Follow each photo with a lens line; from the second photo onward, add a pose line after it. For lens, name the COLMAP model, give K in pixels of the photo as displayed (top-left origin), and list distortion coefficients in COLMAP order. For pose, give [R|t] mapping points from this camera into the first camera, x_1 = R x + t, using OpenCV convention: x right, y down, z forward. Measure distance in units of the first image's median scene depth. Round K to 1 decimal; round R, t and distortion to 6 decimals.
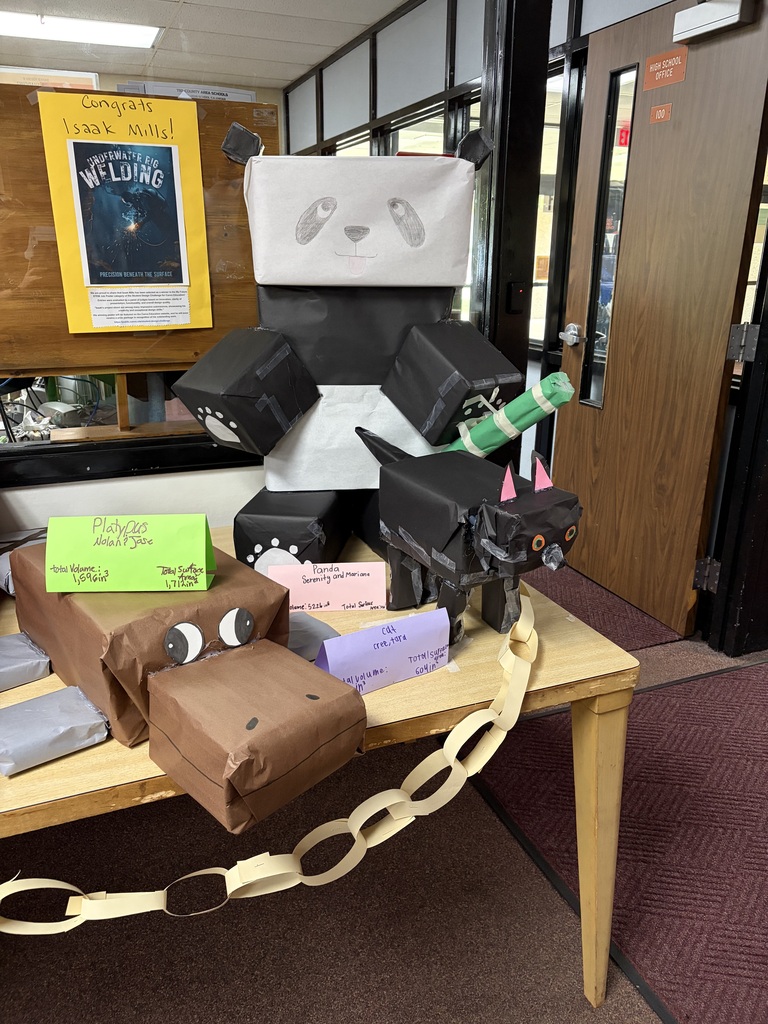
lens RADIAL K [[768.7, 0, 384.0], [0, 768.7, 512.0], [0, 0, 1]] dist [0.009120, -0.006591]
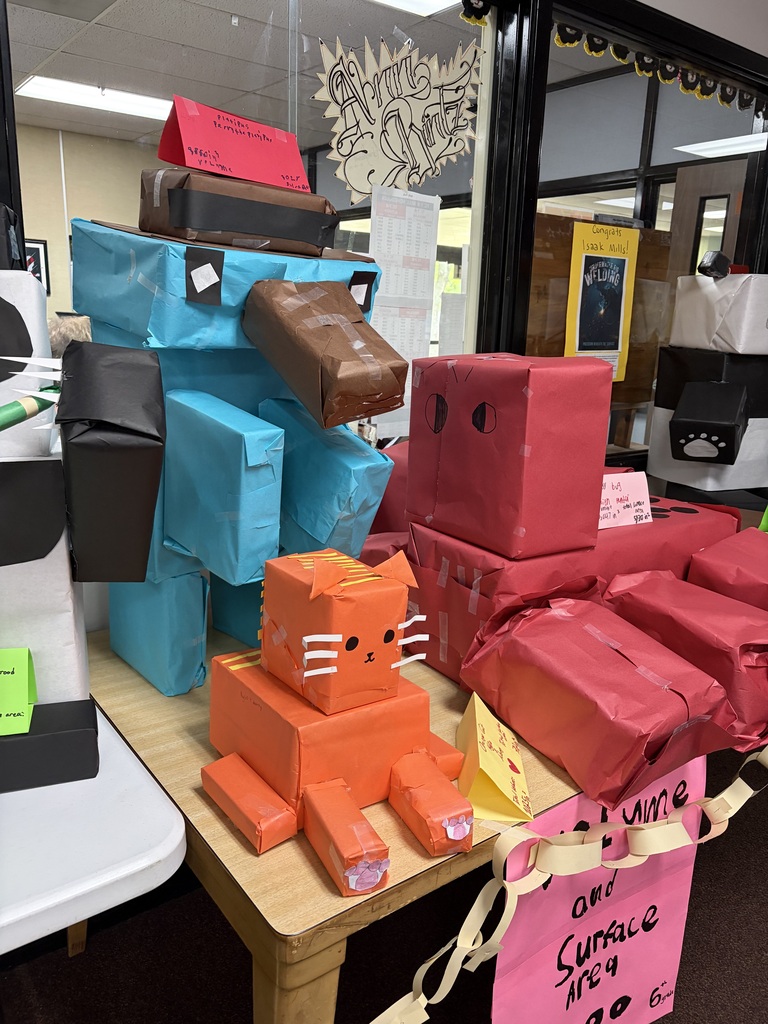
lens RADIAL K [[779.0, 0, 384.0], [0, 779.0, 512.0], [0, 0, 1]] dist [0.011457, -0.002107]
pose [[0.964875, -0.039814, 0.259675, -1.130715], [0.057248, 0.996560, -0.059923, 0.067545], [-0.256396, 0.072684, 0.963835, -0.277960]]
